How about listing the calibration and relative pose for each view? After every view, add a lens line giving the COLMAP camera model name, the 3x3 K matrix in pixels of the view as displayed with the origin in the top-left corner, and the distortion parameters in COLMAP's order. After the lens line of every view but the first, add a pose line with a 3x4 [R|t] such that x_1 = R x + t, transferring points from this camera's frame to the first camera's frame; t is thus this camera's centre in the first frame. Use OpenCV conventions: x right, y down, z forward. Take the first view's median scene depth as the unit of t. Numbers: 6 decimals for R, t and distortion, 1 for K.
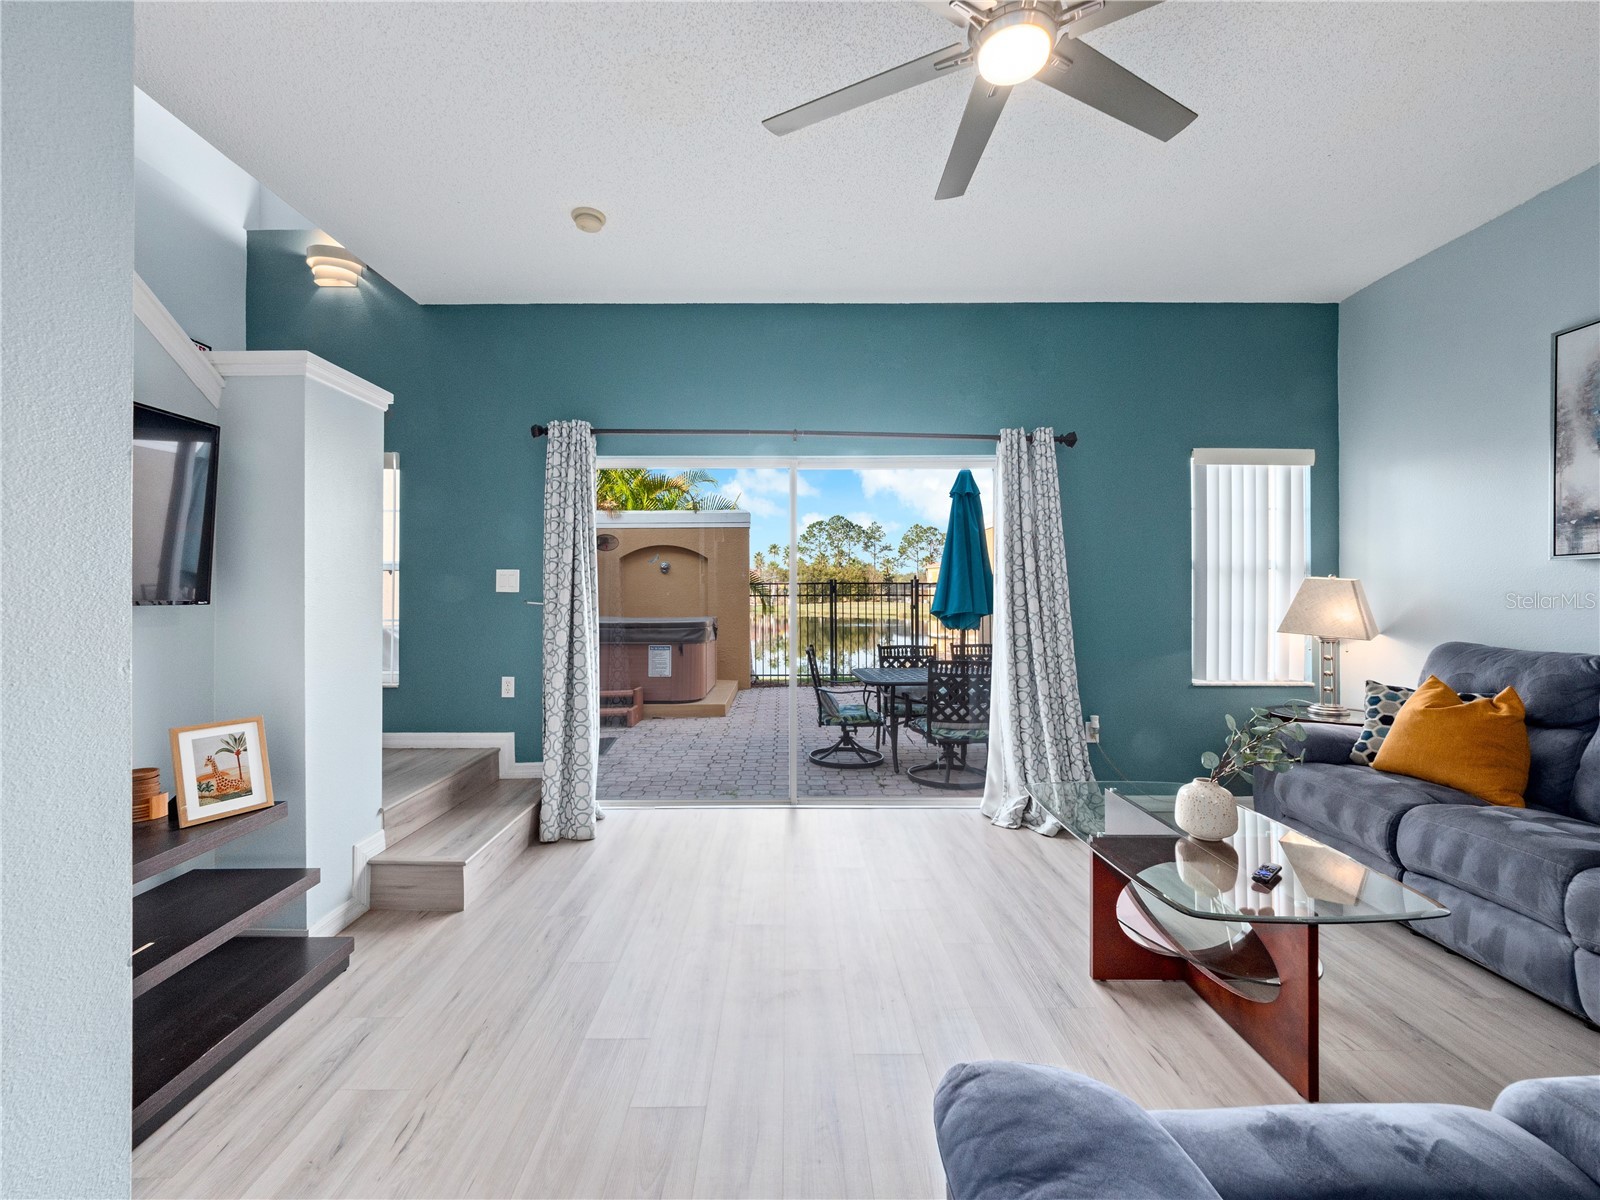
lens RADIAL K [[665.9, 0, 790.1], [0, 665.9, 600.5], [0, 0, 1]] dist [-0.000566, -0.000522]
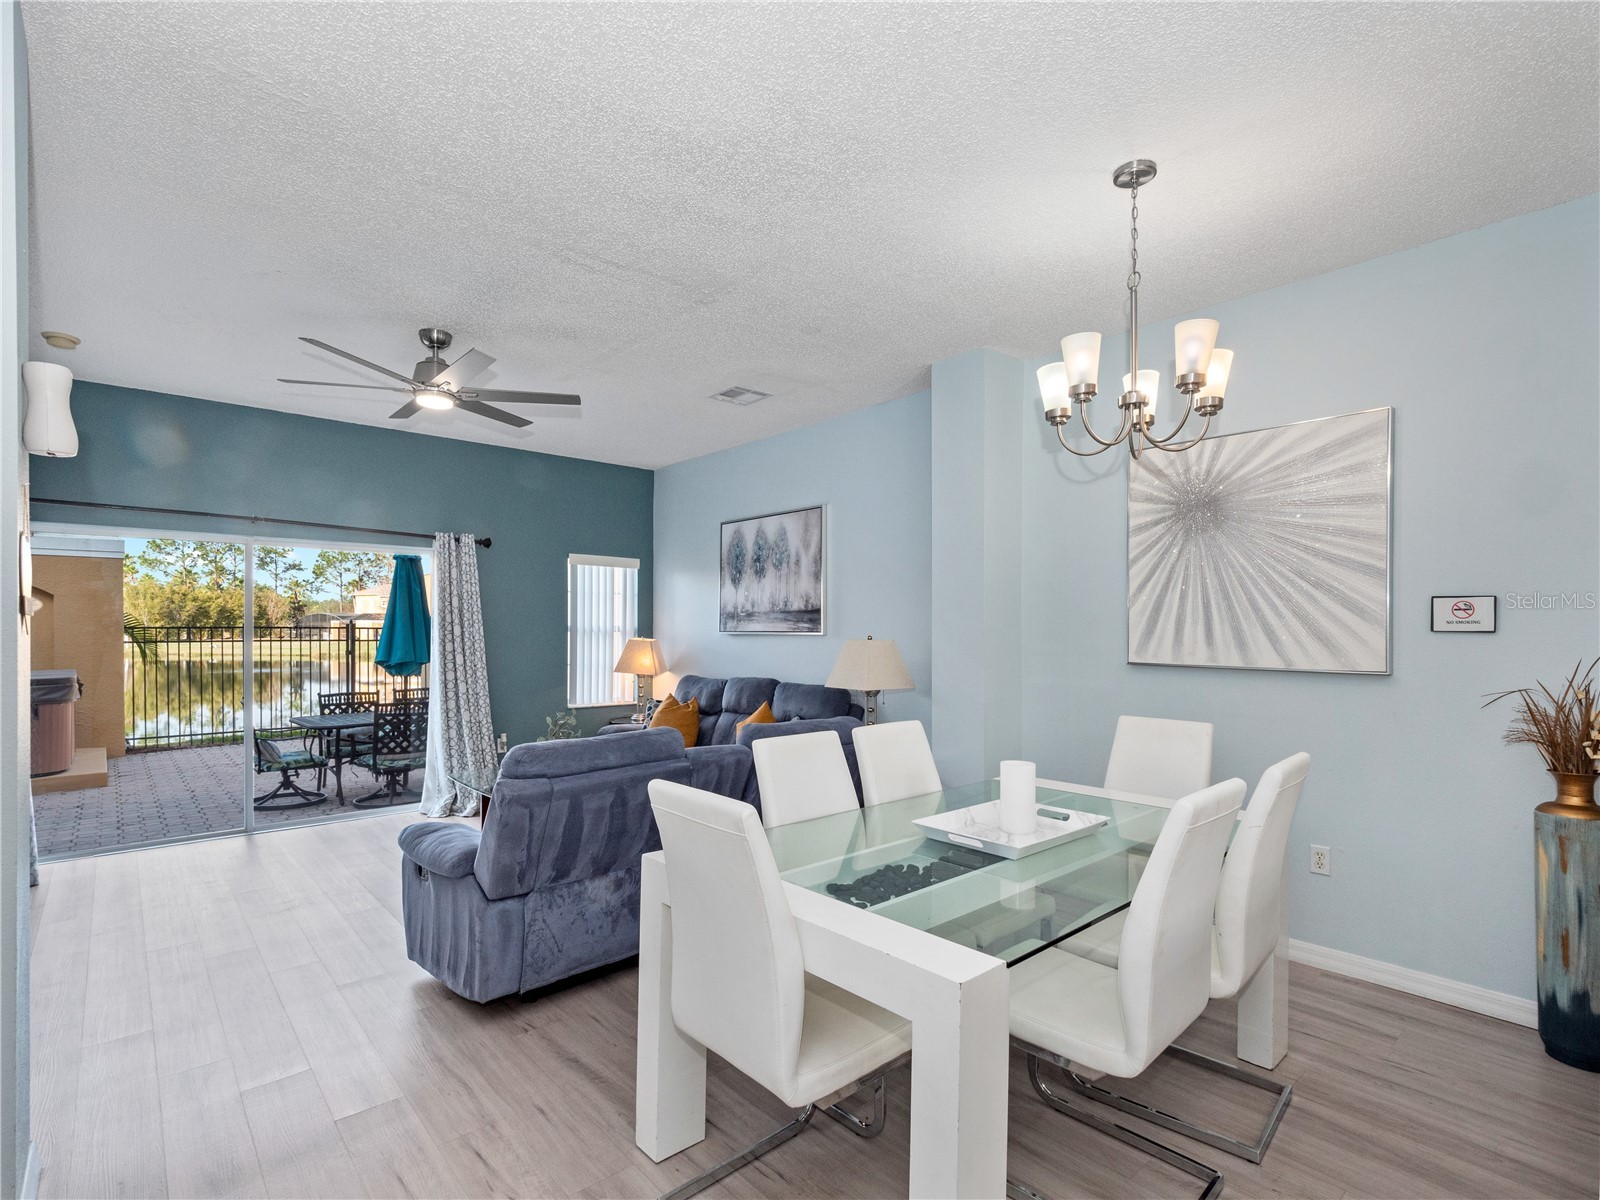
lens RADIAL K [[768.1, 0, 797.7], [0, 768.1, 626.2], [0, 0, 1]] dist [-0.011850, -0.000764]
pose [[0.745666, 0.005885, 0.666294, -0.170838], [0.001375, 0.999945, -0.010371, -0.041393], [-0.666319, 0.008649, 0.745617, -0.642436]]
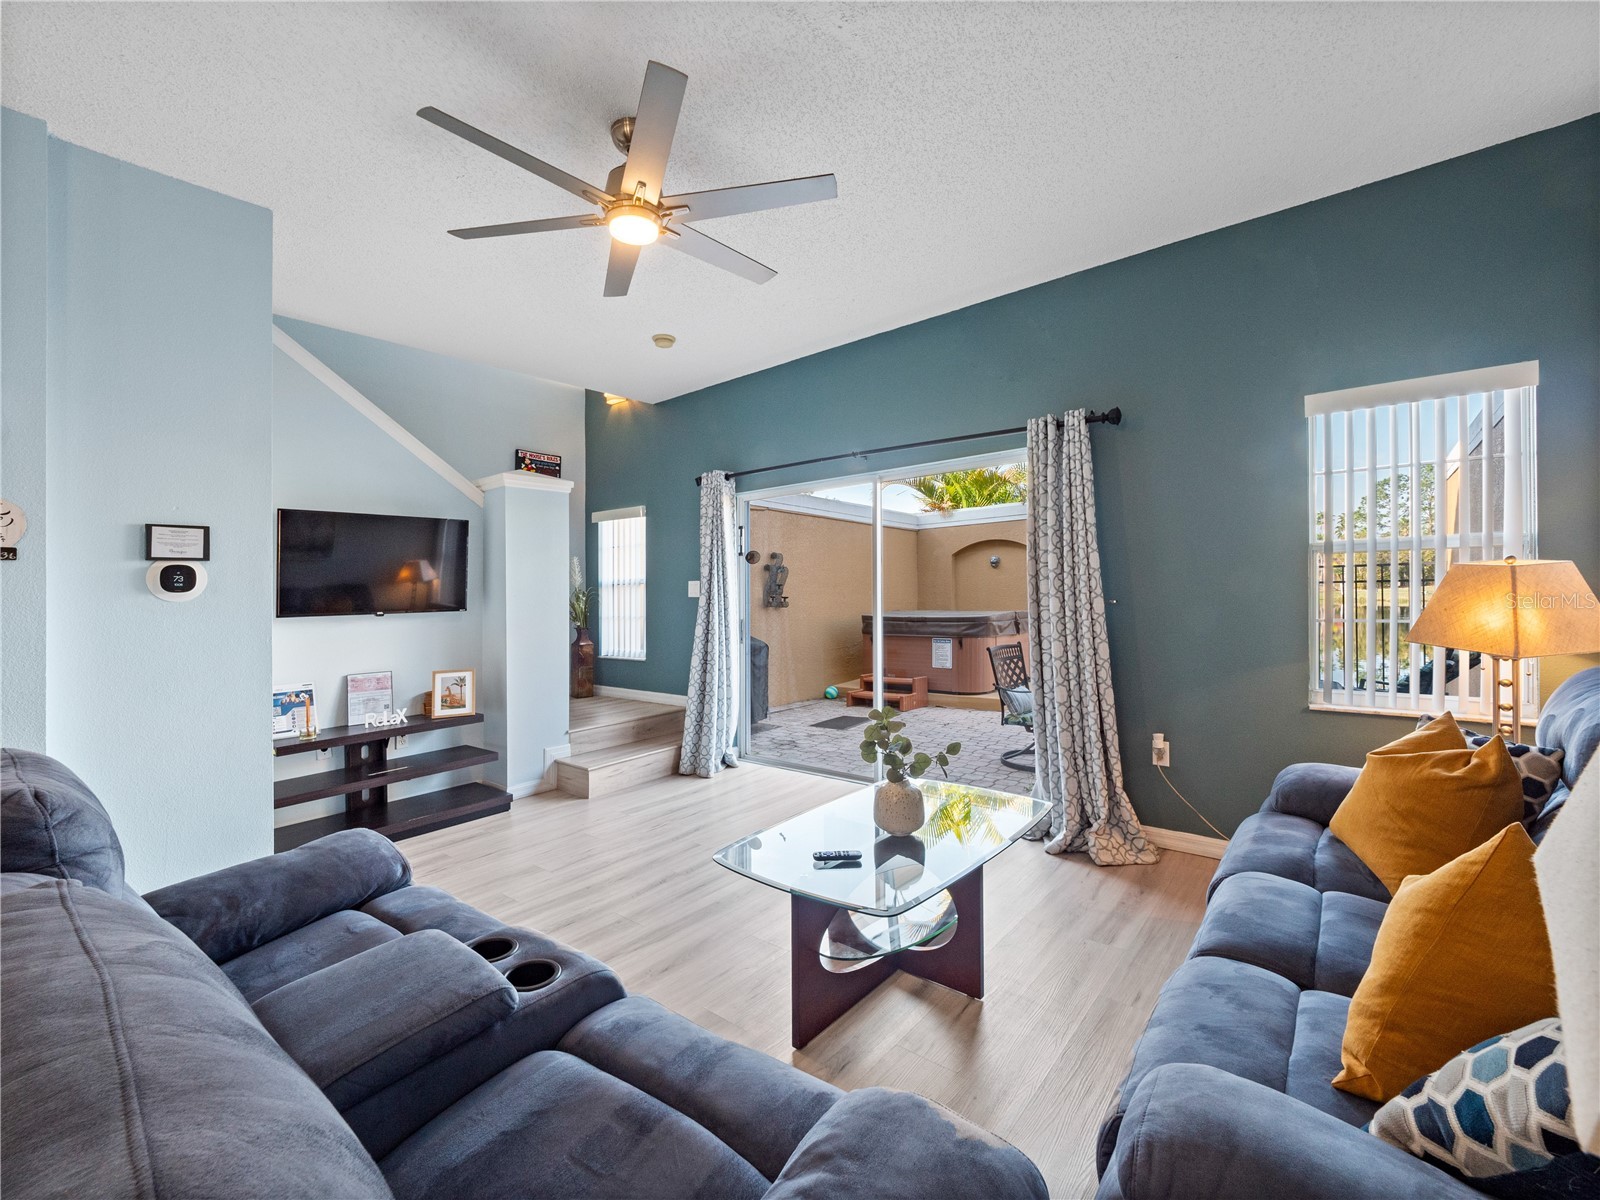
lens RADIAL K [[683.8, 0, 797.5], [0, 683.8, 588.7], [0, 0, 1]] dist [0.001552, 0.000010]
pose [[0.770912, -0.022068, -0.636559, 0.638566], [0.020557, 0.999741, -0.009763, -0.011792], [0.636610, -0.005560, 0.771166, 0.028835]]
